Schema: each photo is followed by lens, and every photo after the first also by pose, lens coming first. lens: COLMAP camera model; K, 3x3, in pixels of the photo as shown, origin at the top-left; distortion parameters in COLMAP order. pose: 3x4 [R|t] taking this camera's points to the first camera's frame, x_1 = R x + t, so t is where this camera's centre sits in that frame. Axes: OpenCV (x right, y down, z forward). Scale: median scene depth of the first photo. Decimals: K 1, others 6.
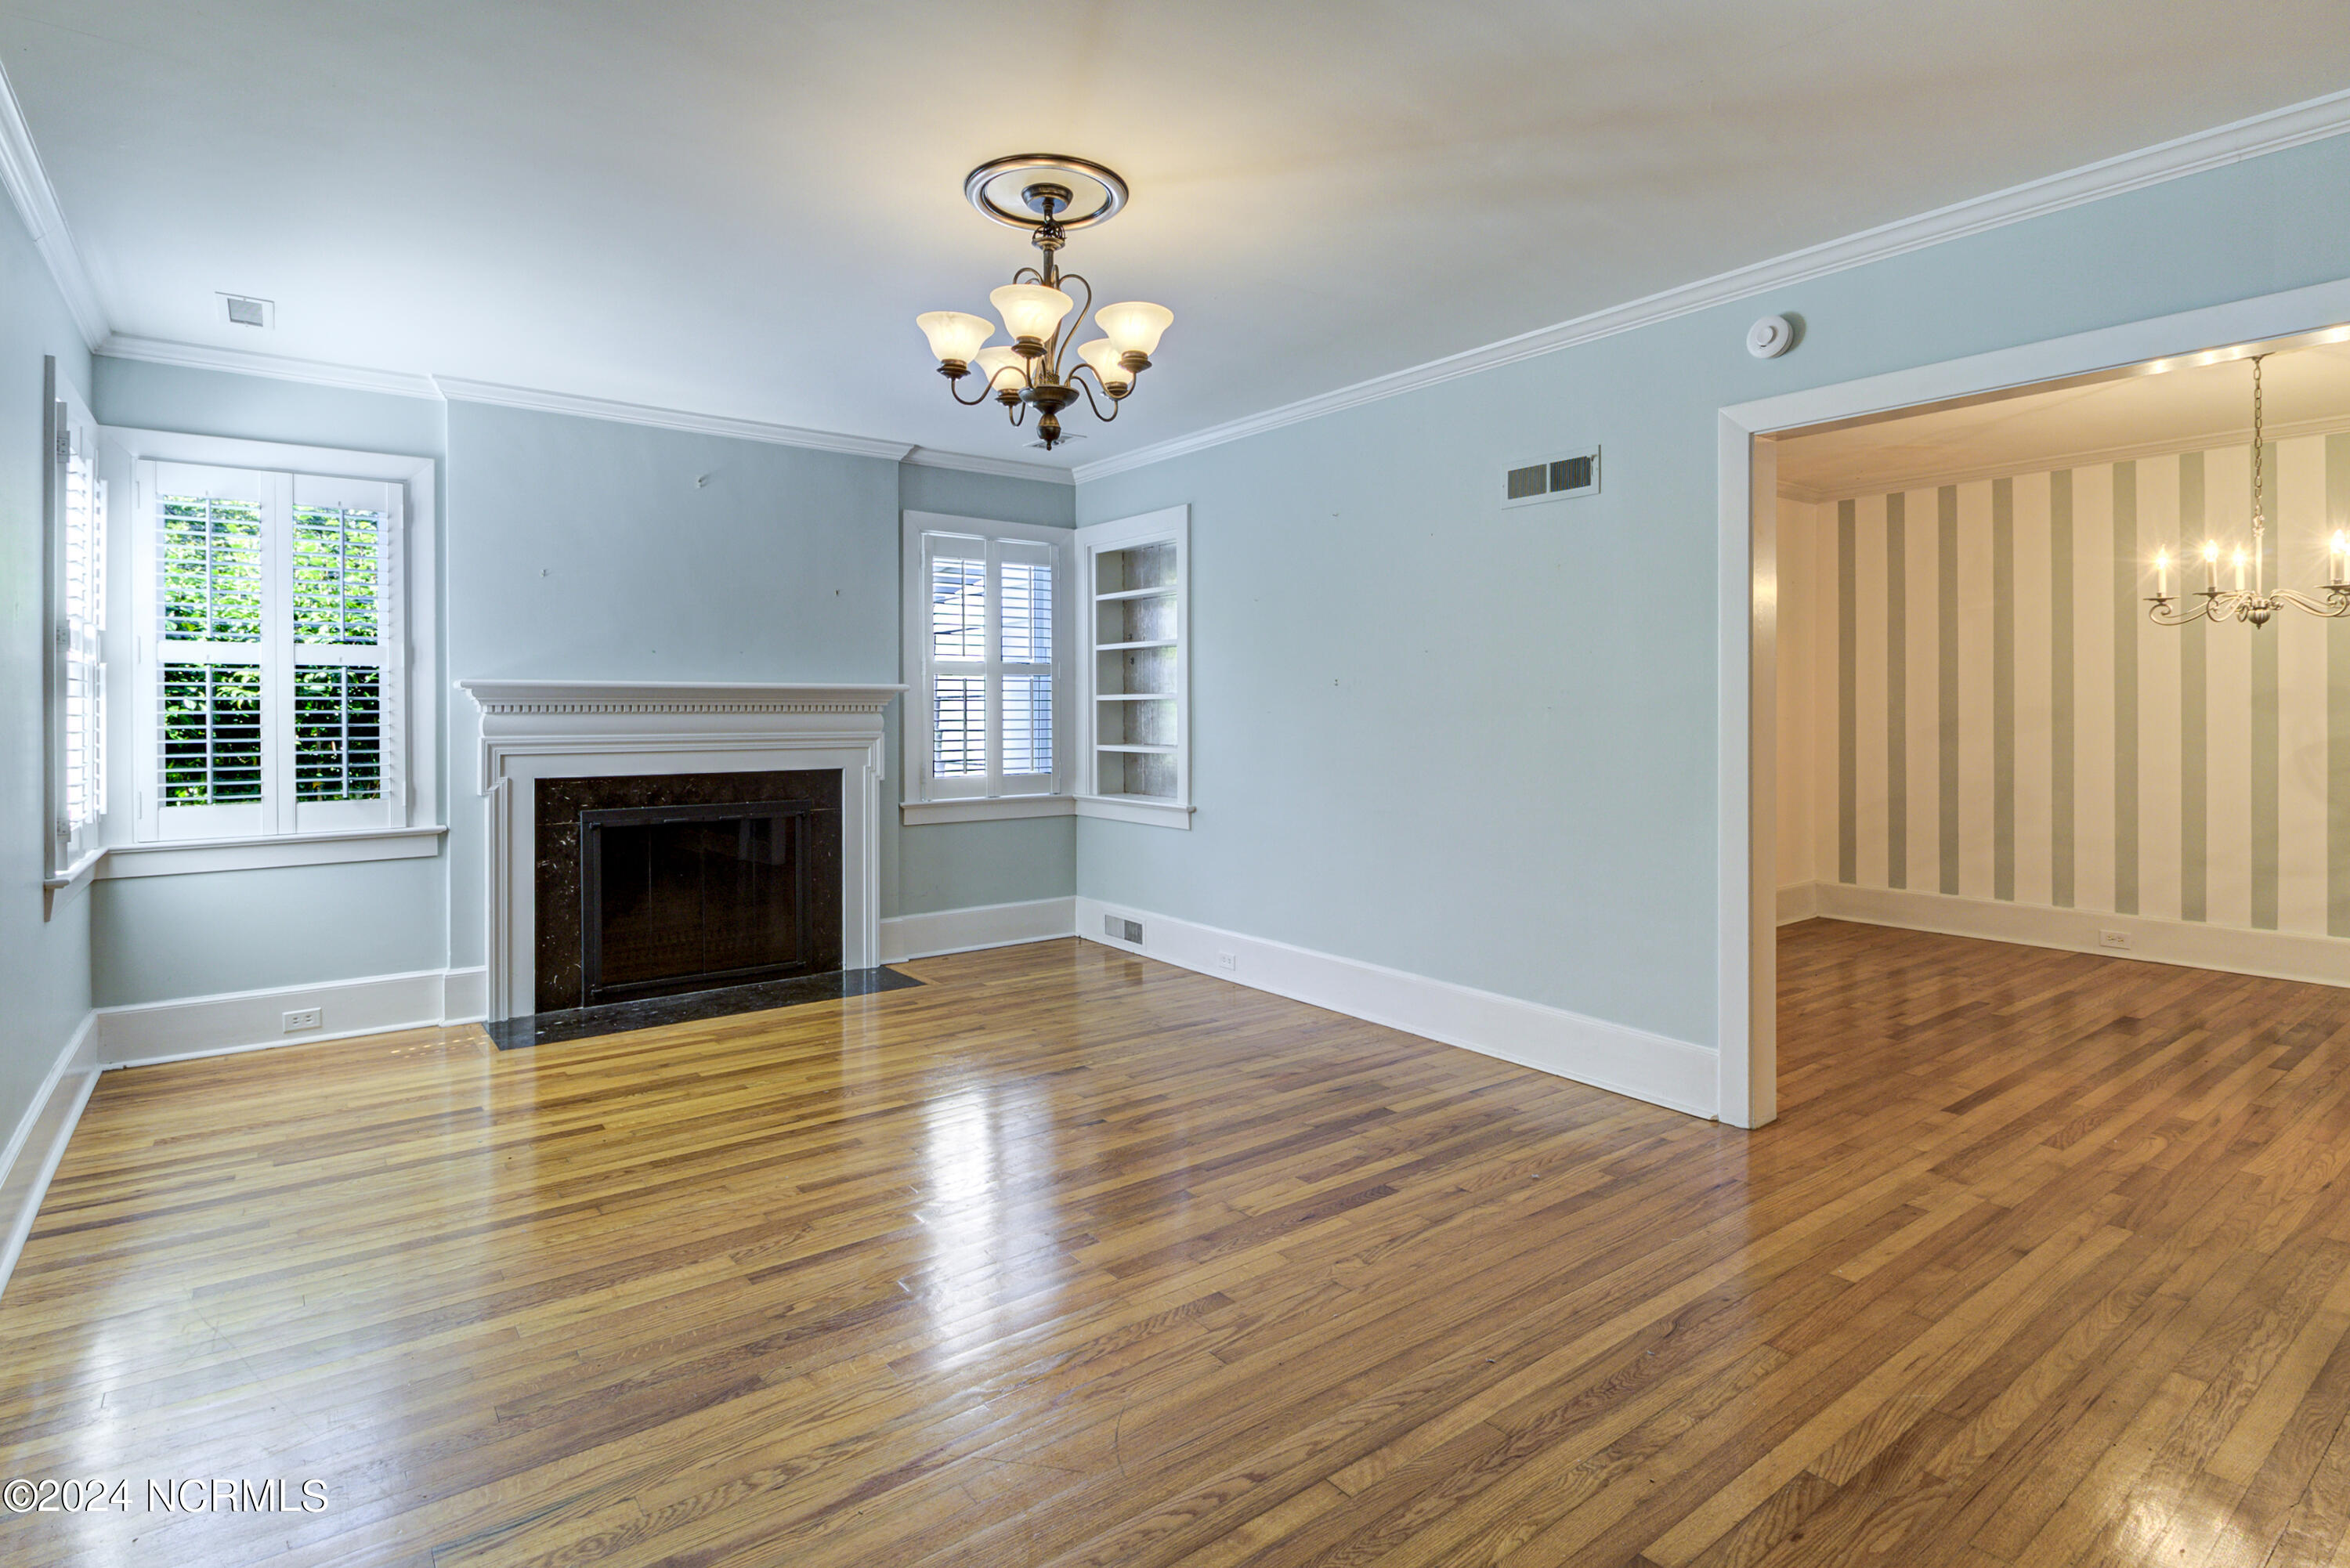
lens RADIAL K [[1185.6, 0, 1161.4], [0, 1185.6, 713.6], [0, 0, 1]] dist [0.001750, -0.005375]
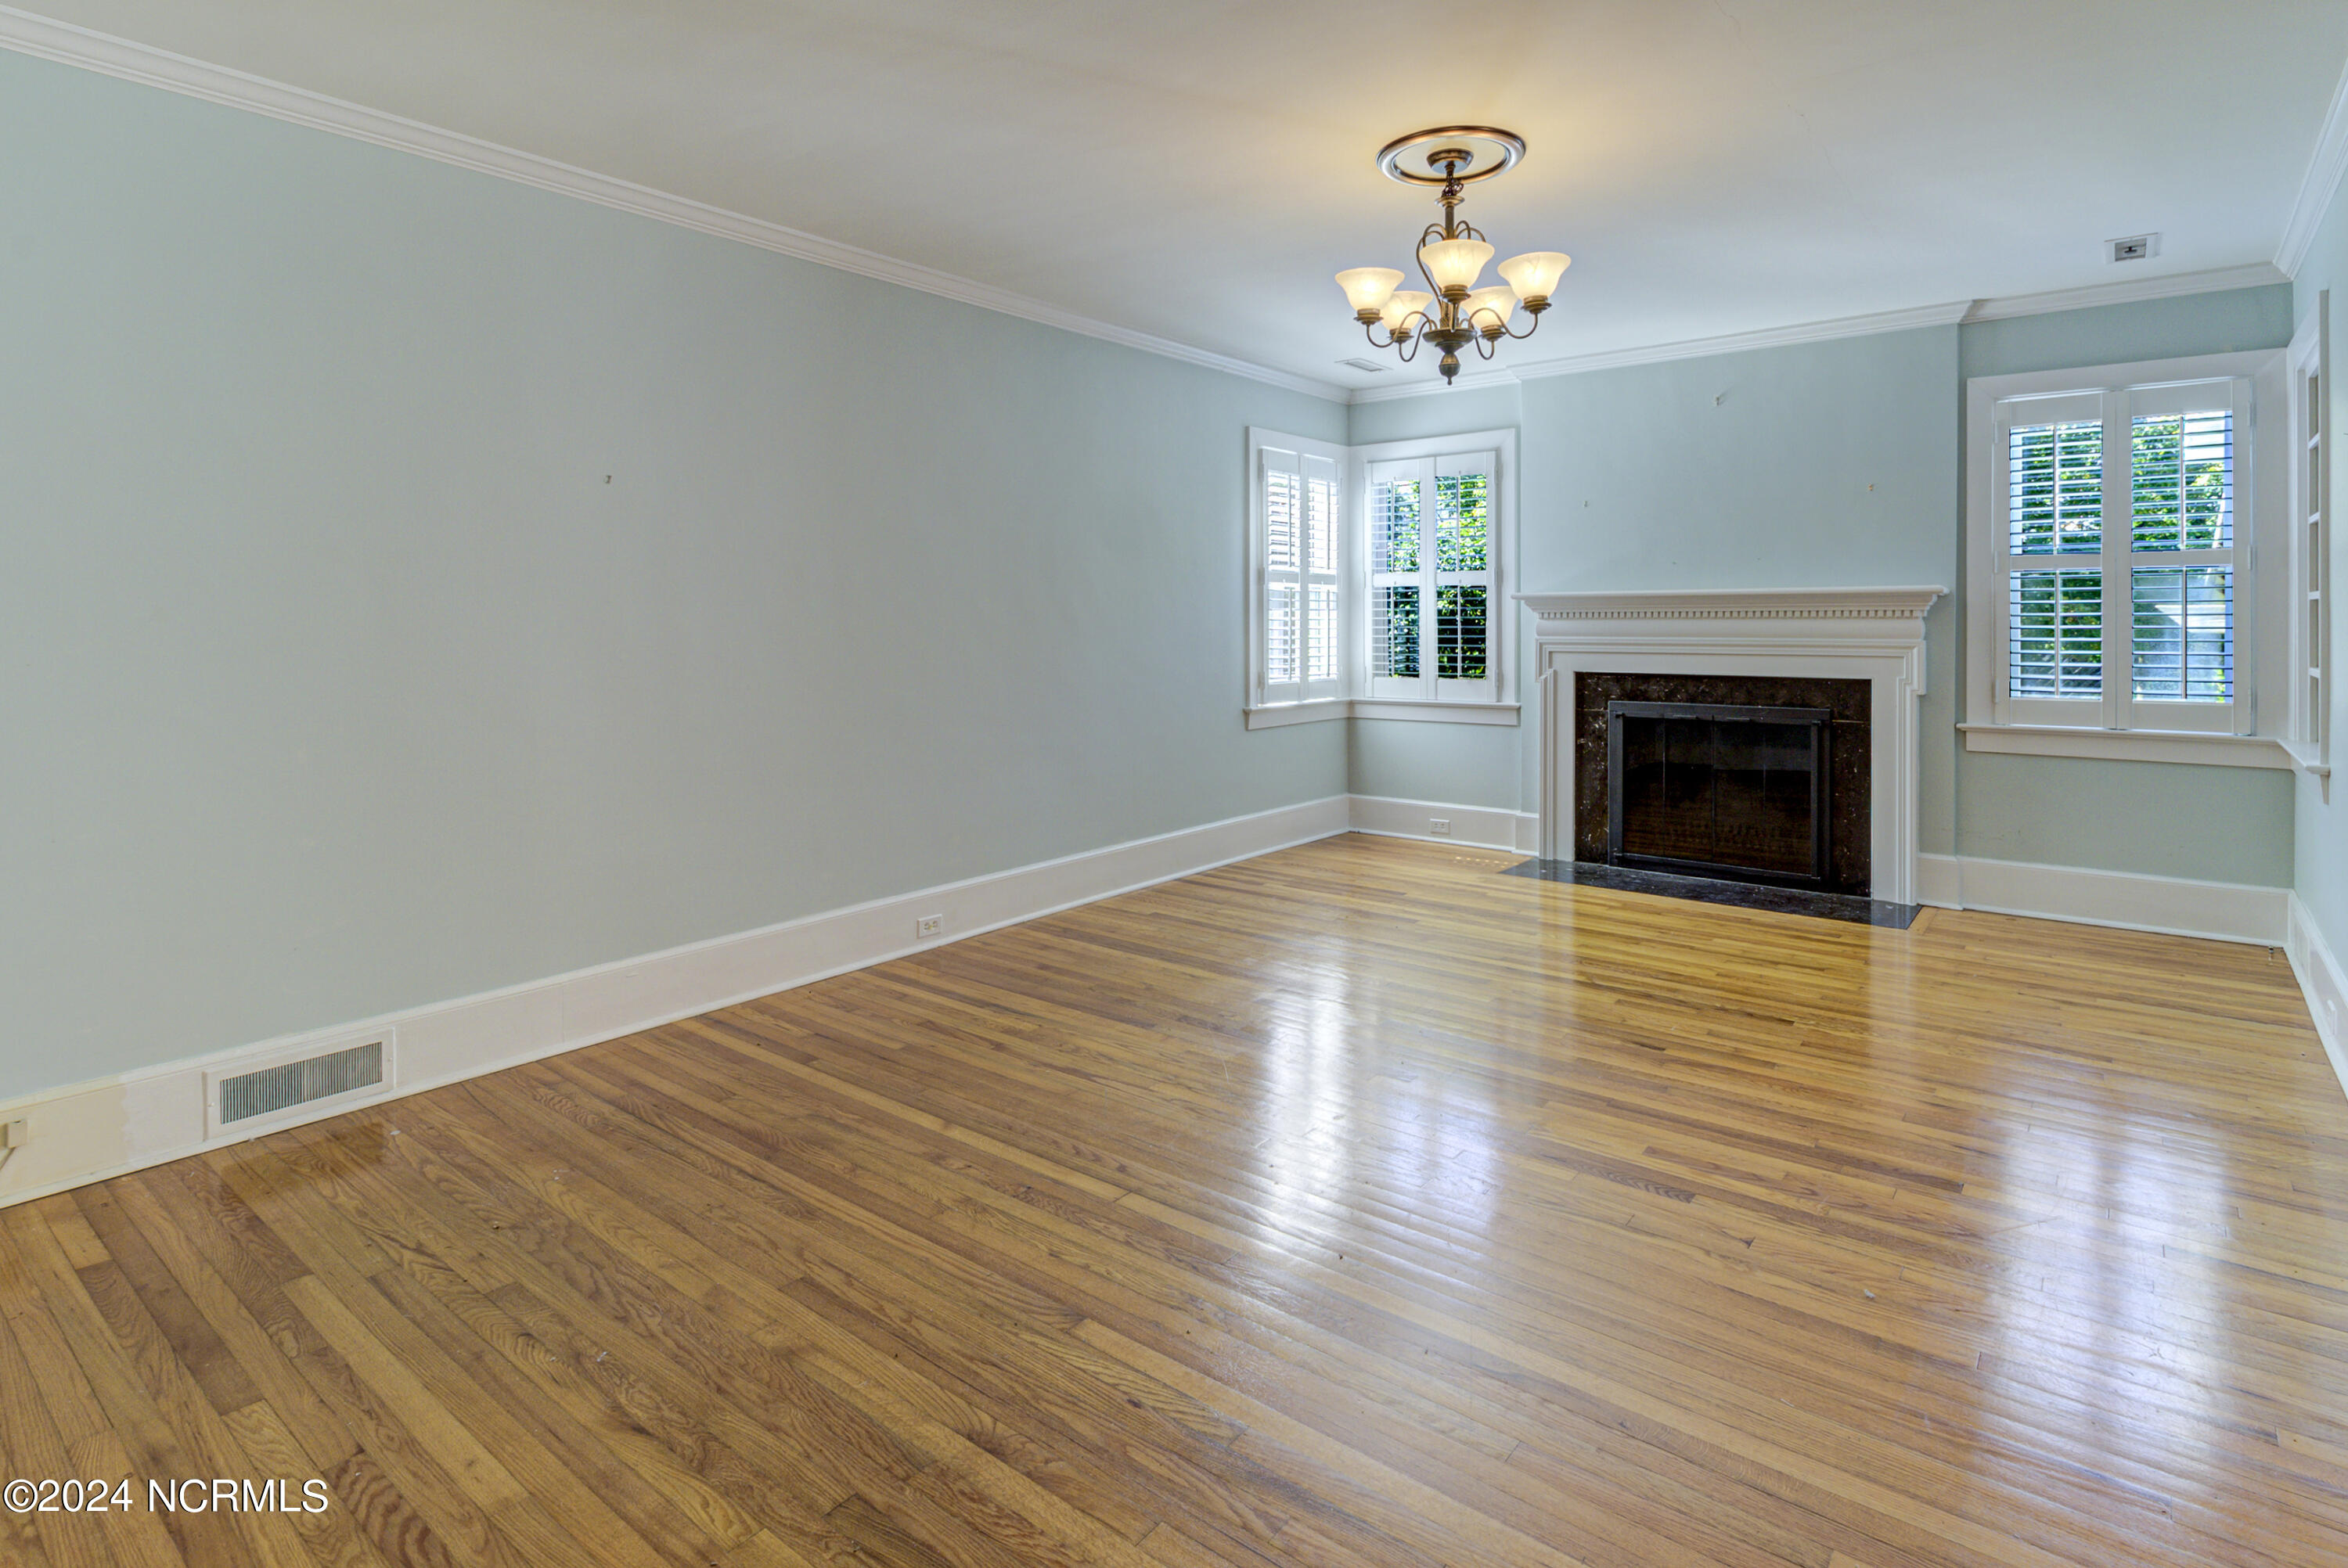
lens RADIAL K [[1184.5, 0, 1161.8], [0, 1184.5, 642.2], [0, 0, 1]] dist [0.001750, -0.005375]
pose [[0.236550, 0.019273, -0.971428, 0.578686], [-0.001386, 0.999809, 0.019499, 0.000634], [0.971618, -0.003266, 0.236531, 0.292322]]
